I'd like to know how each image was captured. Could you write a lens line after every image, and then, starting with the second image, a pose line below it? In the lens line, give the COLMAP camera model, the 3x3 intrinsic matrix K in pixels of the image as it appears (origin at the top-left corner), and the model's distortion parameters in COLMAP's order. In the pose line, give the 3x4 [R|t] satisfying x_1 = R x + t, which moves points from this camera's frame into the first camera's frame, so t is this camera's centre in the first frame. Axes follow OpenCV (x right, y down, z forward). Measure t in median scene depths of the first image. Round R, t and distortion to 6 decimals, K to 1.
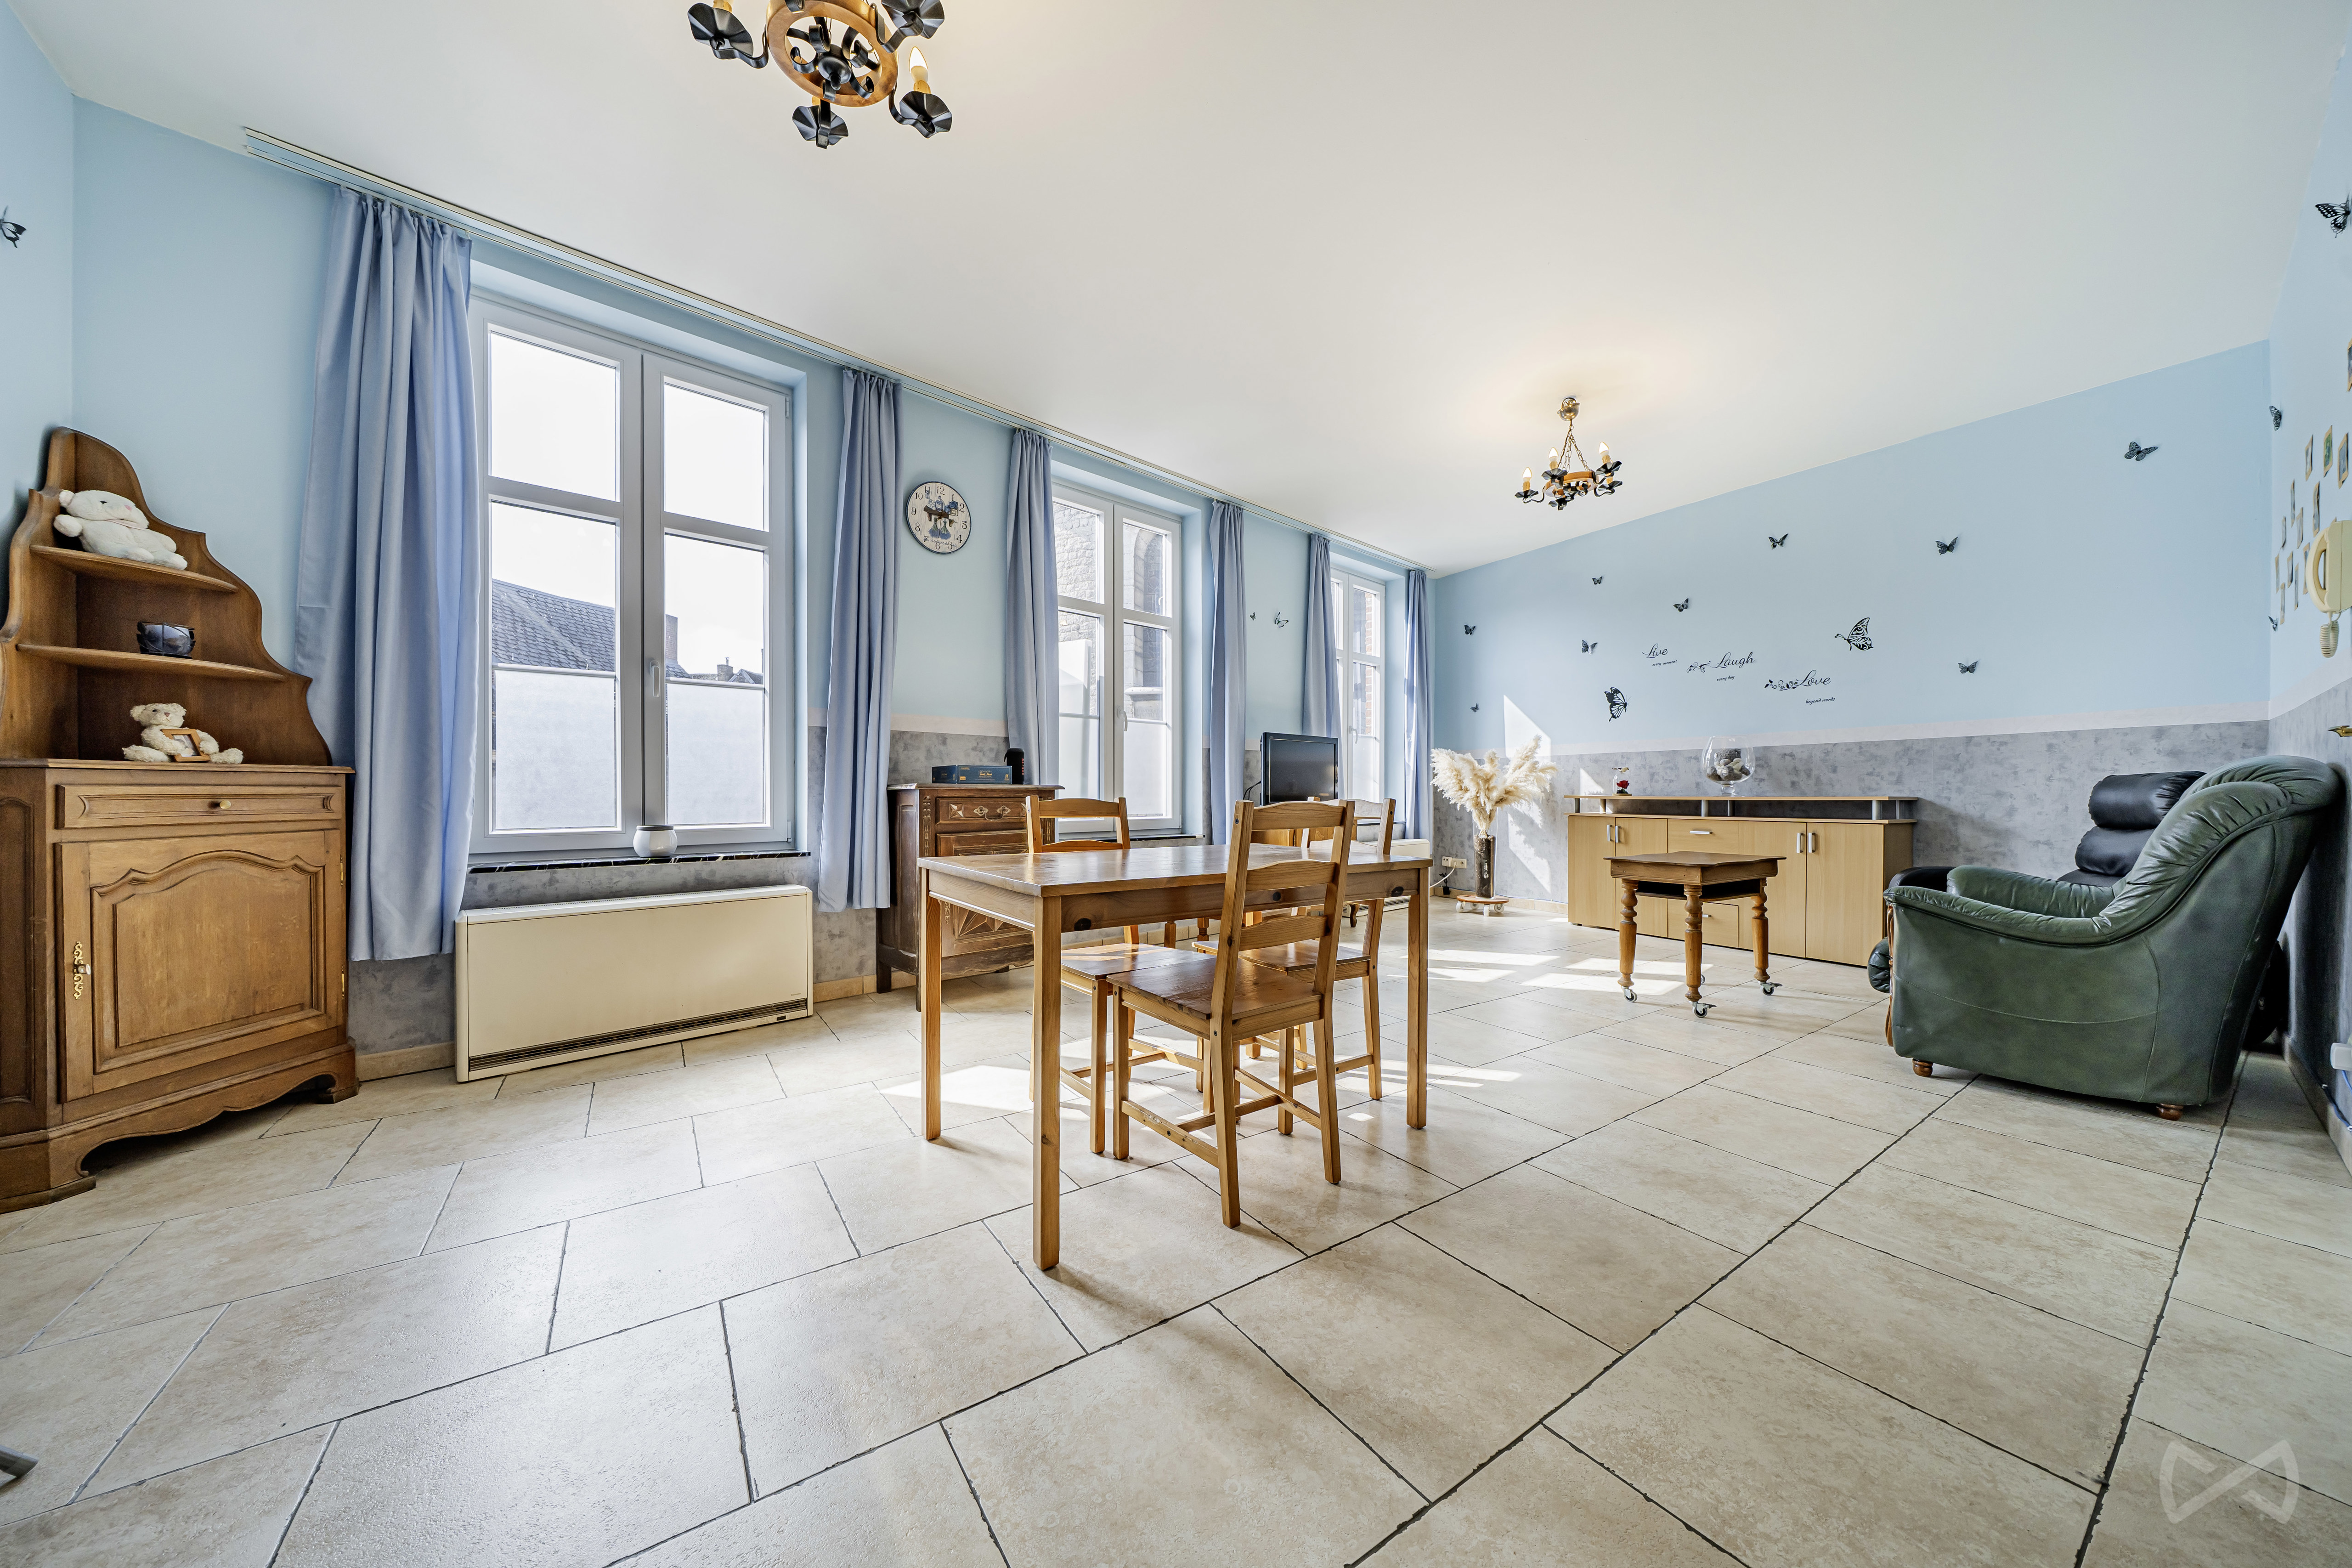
lens RADIAL K [[791.4, 0, 1178.0], [0, 791.4, 792.4], [0, 0, 1]] dist [-0.000521, -0.000031]
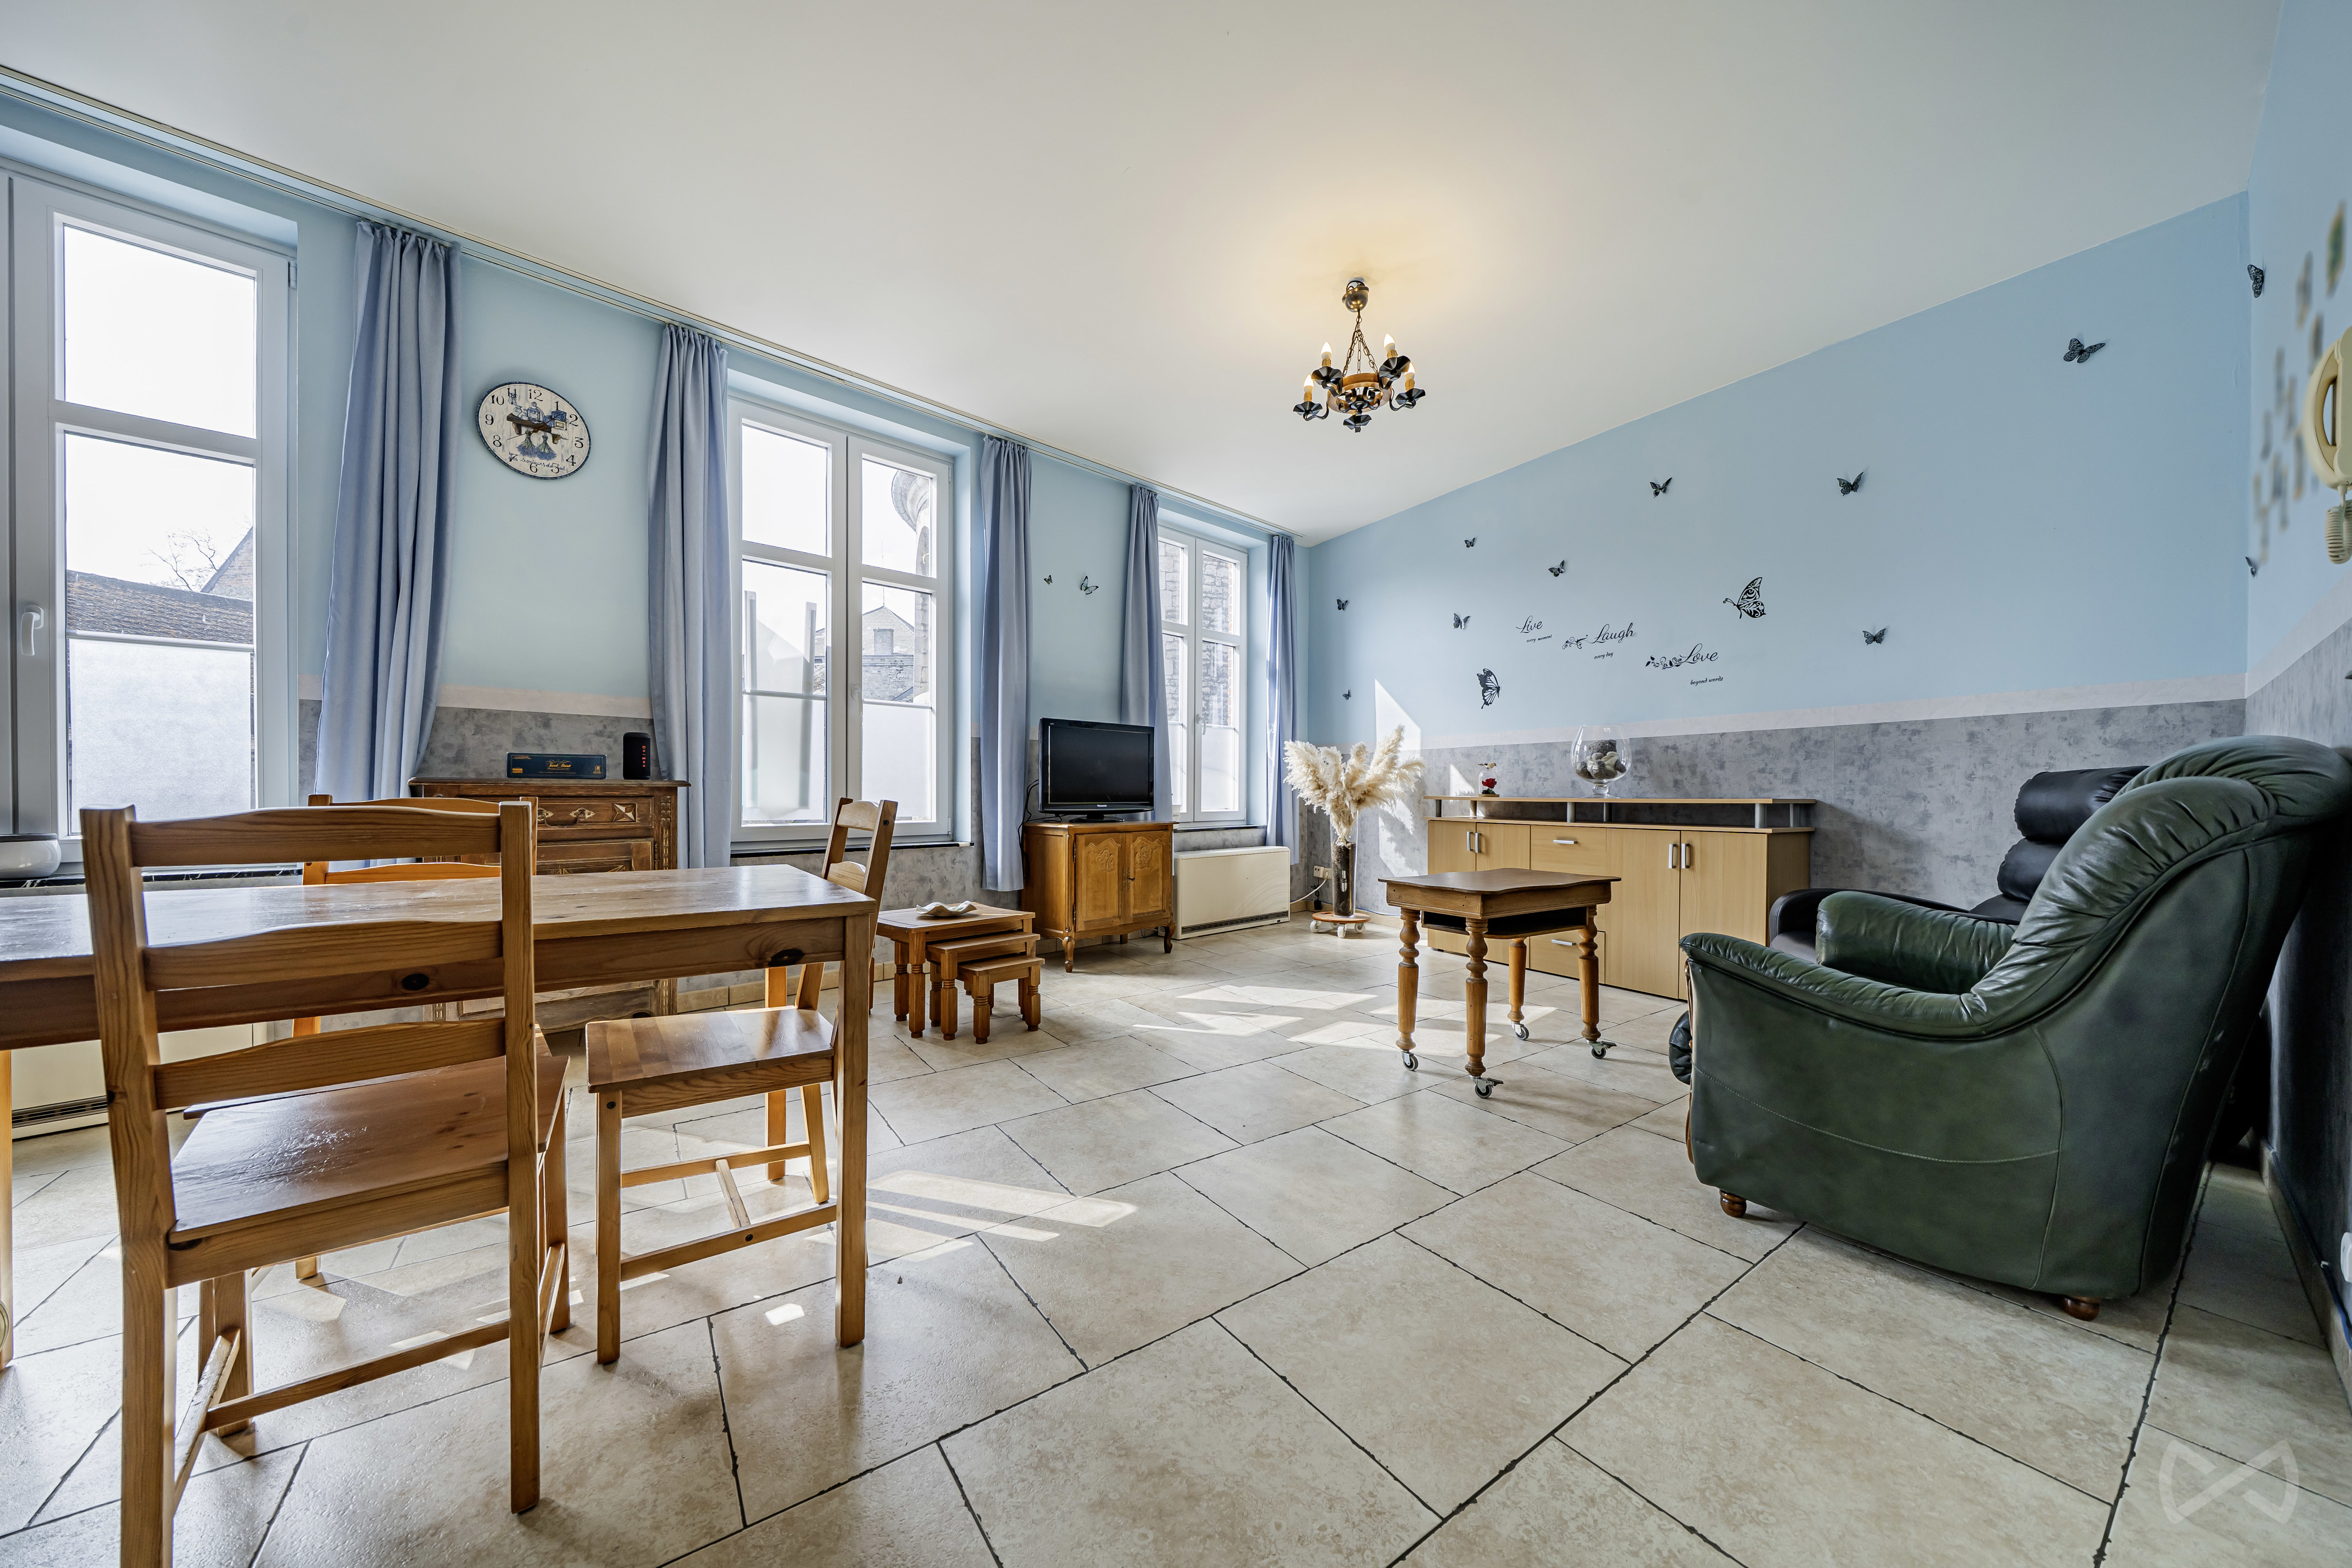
lens RADIAL K [[798.4, 0, 1175.7], [0, 798.4, 793.4], [0, 0, 1]] dist [-0.001630, -0.000113]
pose [[0.999946, 0.003219, 0.009854, 0.304451], [-0.003238, 0.999993, 0.001926, 0.000179], [-0.009848, -0.001957, 0.999950, 0.216935]]
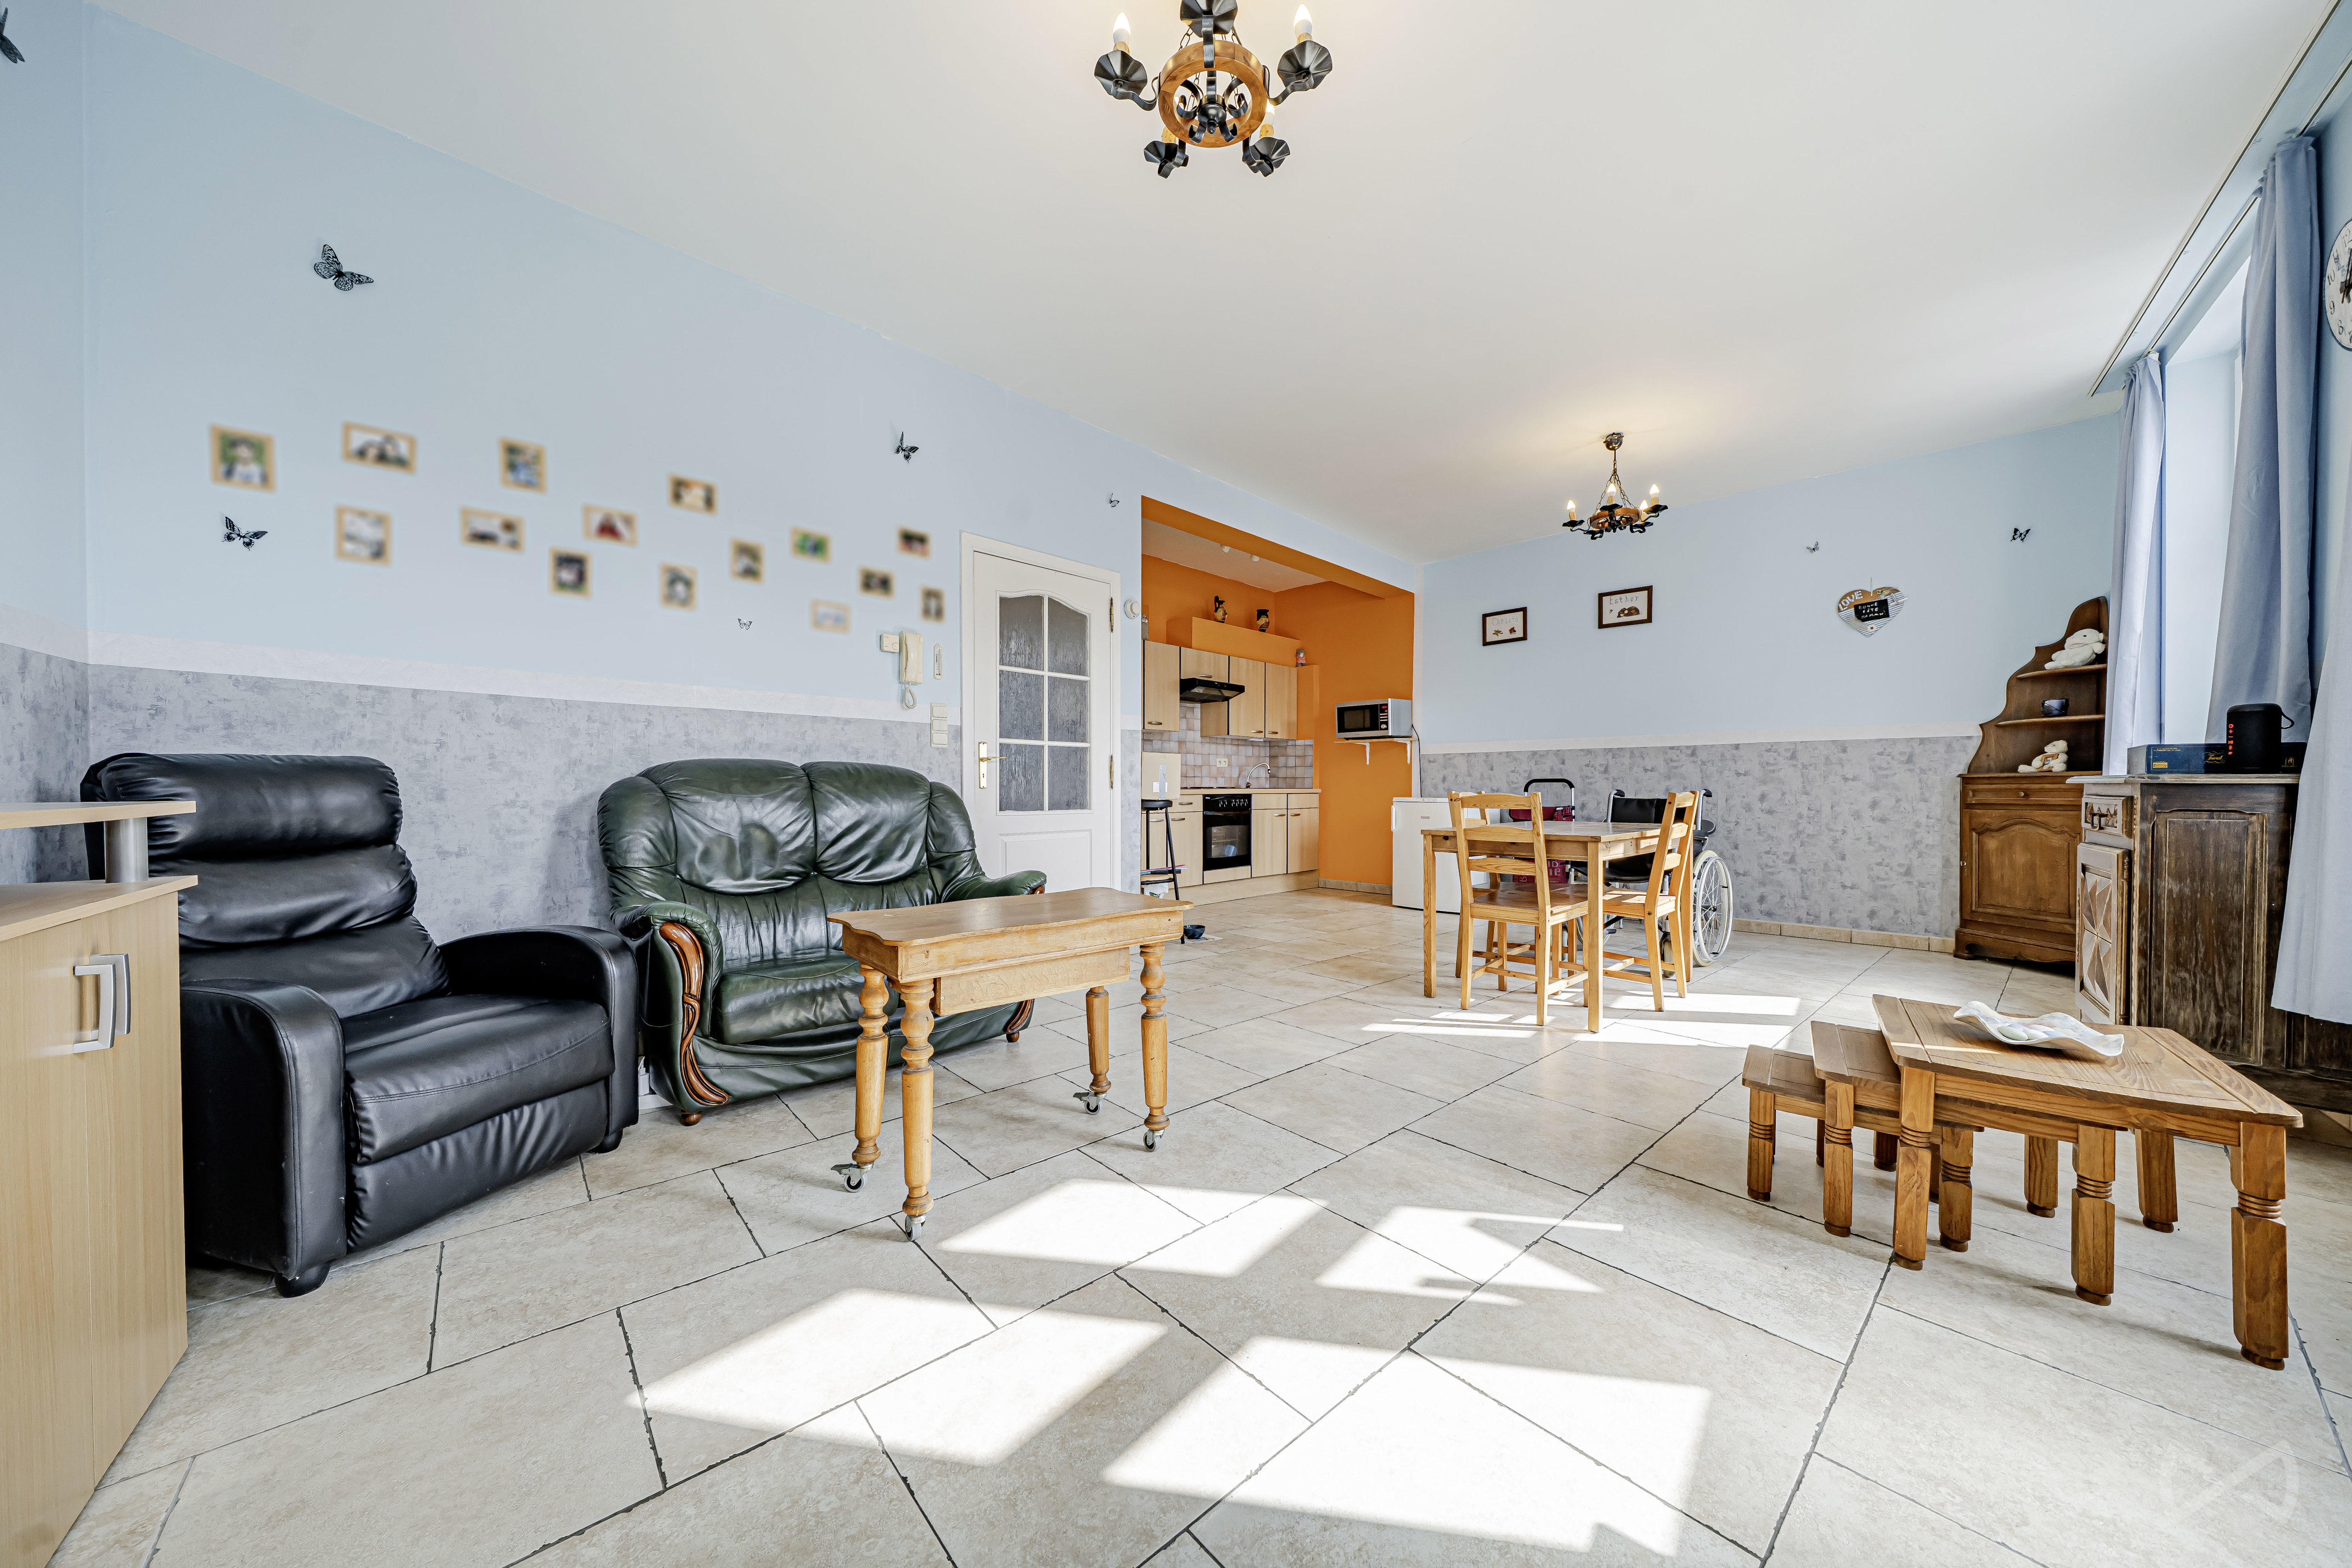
lens RADIAL K [[798.4, 0, 1175.7], [0, 798.4, 793.4], [0, 0, 1]] dist [-0.001630, -0.000113]
pose [[-0.993361, 0.000608, -0.115034, 0.556431], [-0.000275, 0.999971, 0.007656, 0.000062], [0.115036, 0.007637, -0.993332, 1.413867]]
